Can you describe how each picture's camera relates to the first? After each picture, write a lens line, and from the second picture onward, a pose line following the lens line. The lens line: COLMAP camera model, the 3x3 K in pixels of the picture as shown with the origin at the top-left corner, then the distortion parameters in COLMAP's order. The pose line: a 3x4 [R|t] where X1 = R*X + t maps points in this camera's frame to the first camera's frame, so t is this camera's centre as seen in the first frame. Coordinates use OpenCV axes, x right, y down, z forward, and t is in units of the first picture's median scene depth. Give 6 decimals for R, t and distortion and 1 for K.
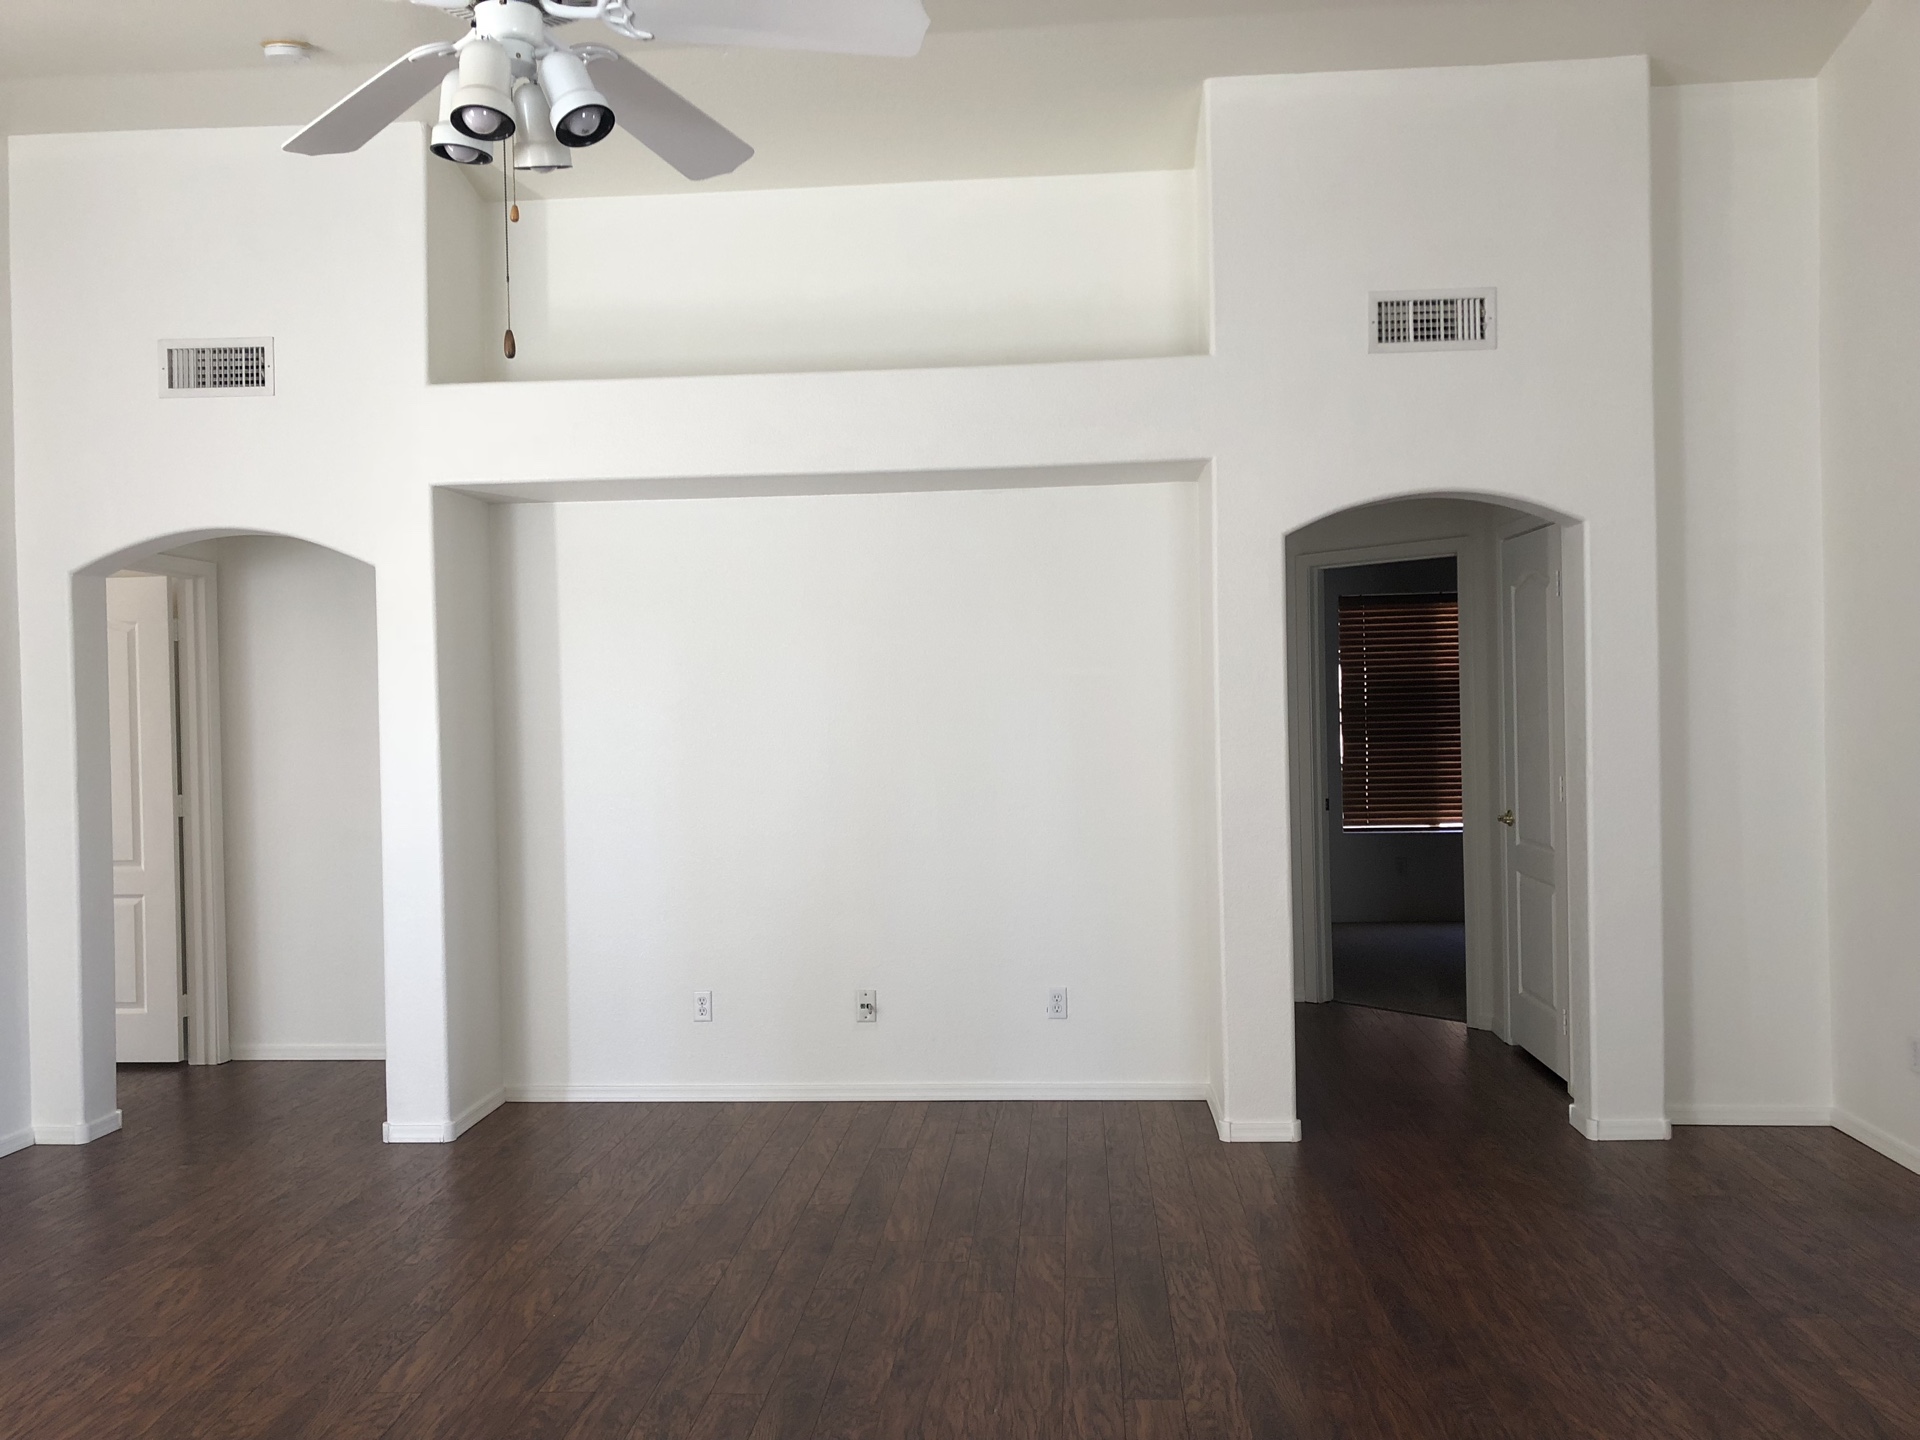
lens RADIAL K [[1573.8, 0, 960.0], [0, 1573.8, 720.0], [0, 0, 1]] dist [0.033783, -0.012533]
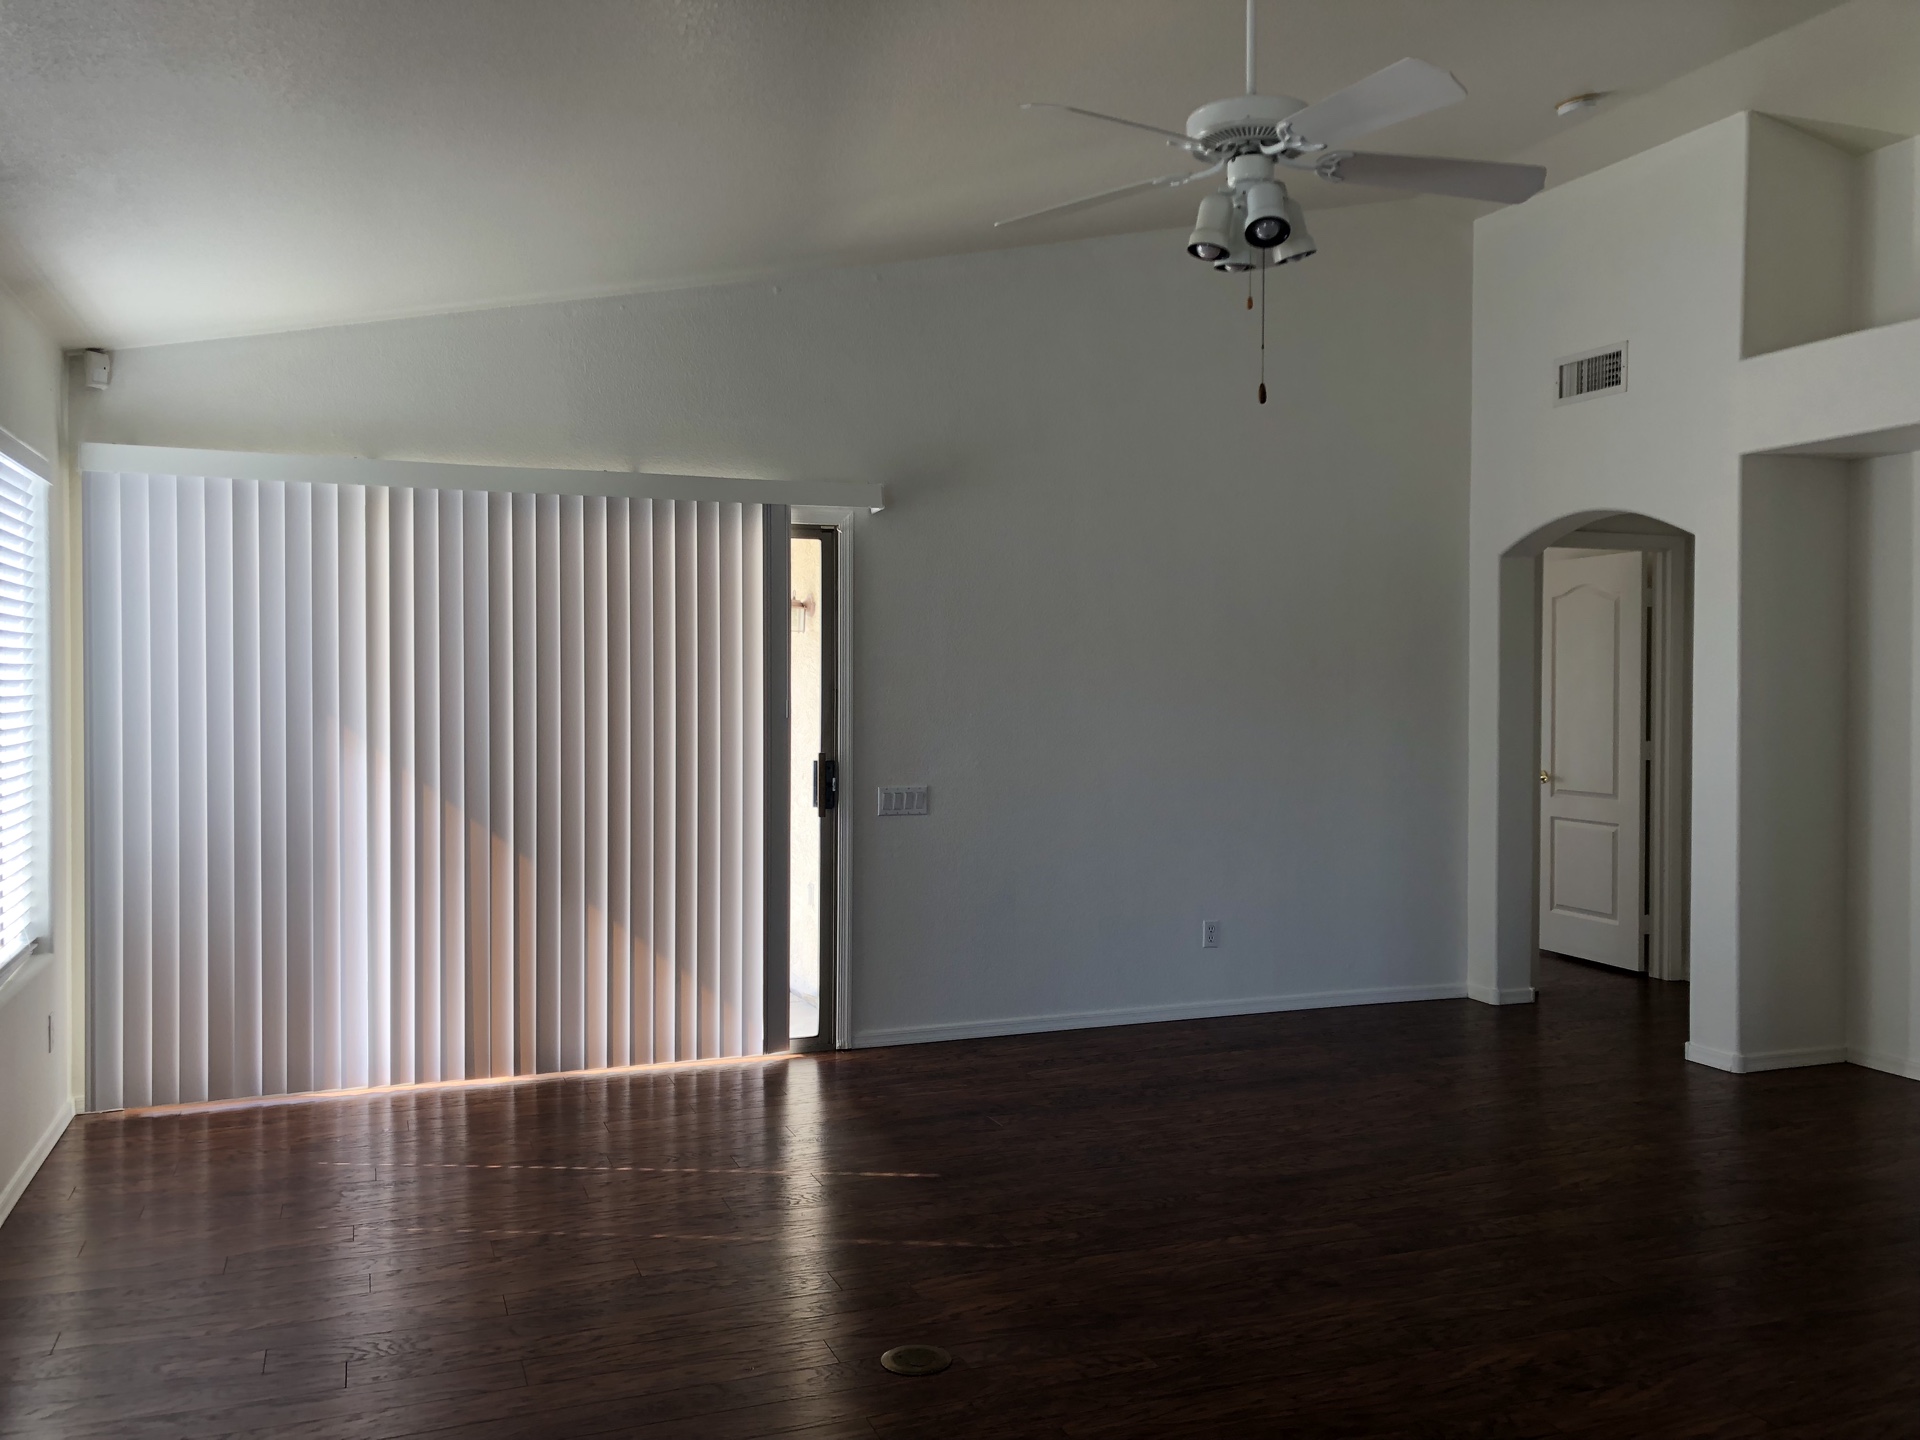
lens RADIAL K [[1573.8, 0, 960.0], [0, 1573.8, 720.0], [0, 0, 1]] dist [0.033783, -0.012533]
pose [[0.428411, 0.041788, -0.902617, 0.403947], [-0.024072, 0.999103, 0.034830, 0.004959], [0.903263, 0.006806, 0.429033, 0.070912]]
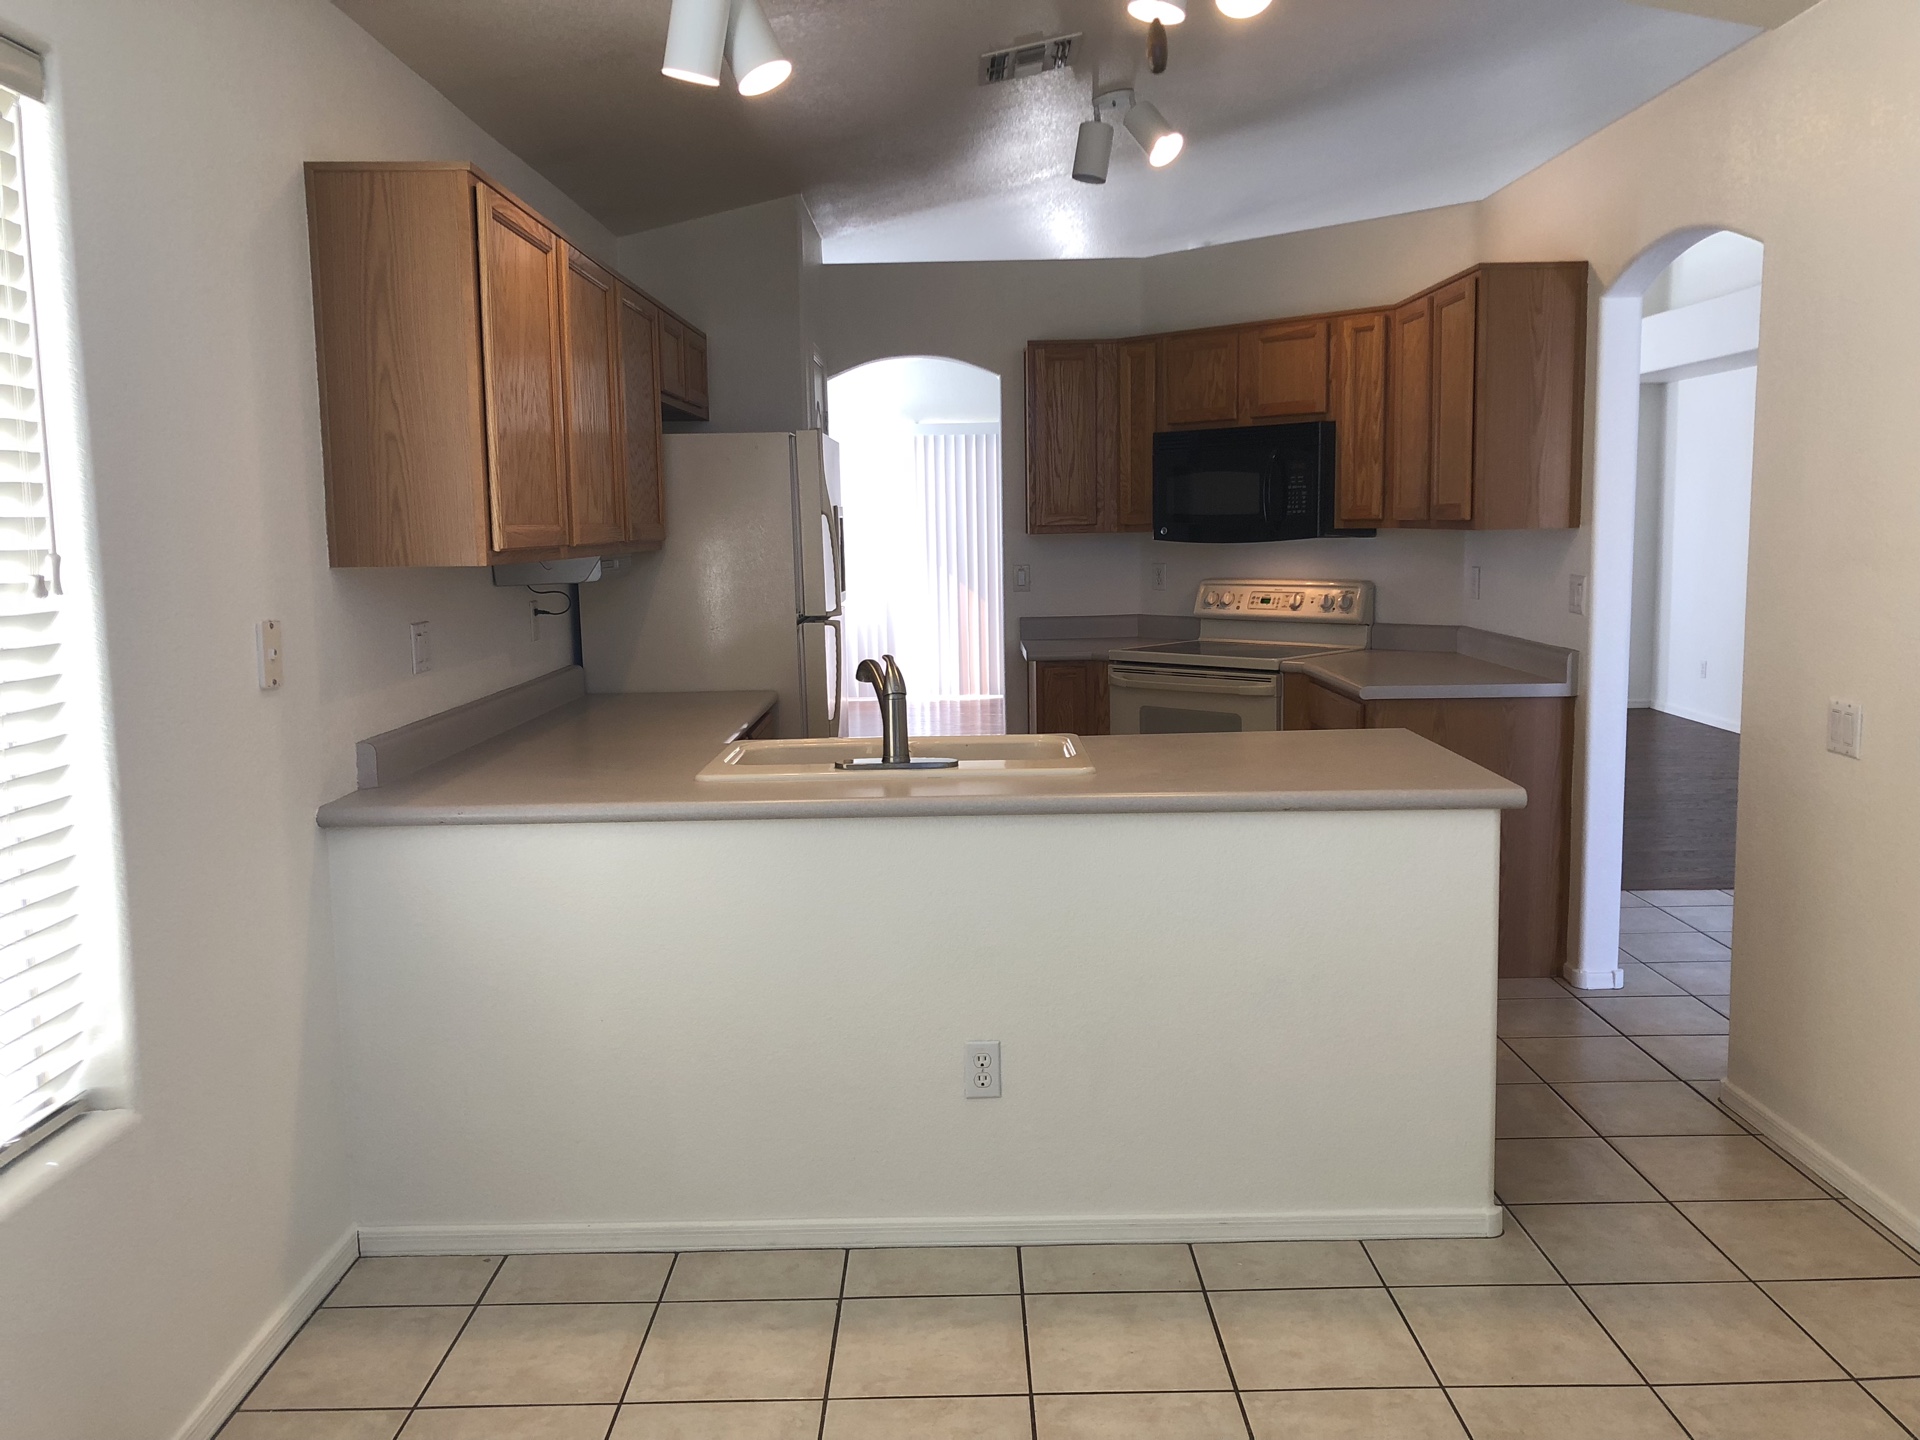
lens RADIAL K [[1573.8, 0, 960.0], [0, 1573.8, 720.0], [0, 0, 1]] dist [0.033783, -0.012533]
pose [[0.084381, 0.143410, -0.986059, 1.628970], [0.005015, 0.989515, 0.144342, -0.020227], [0.996421, -0.017125, 0.082777, 0.030777]]
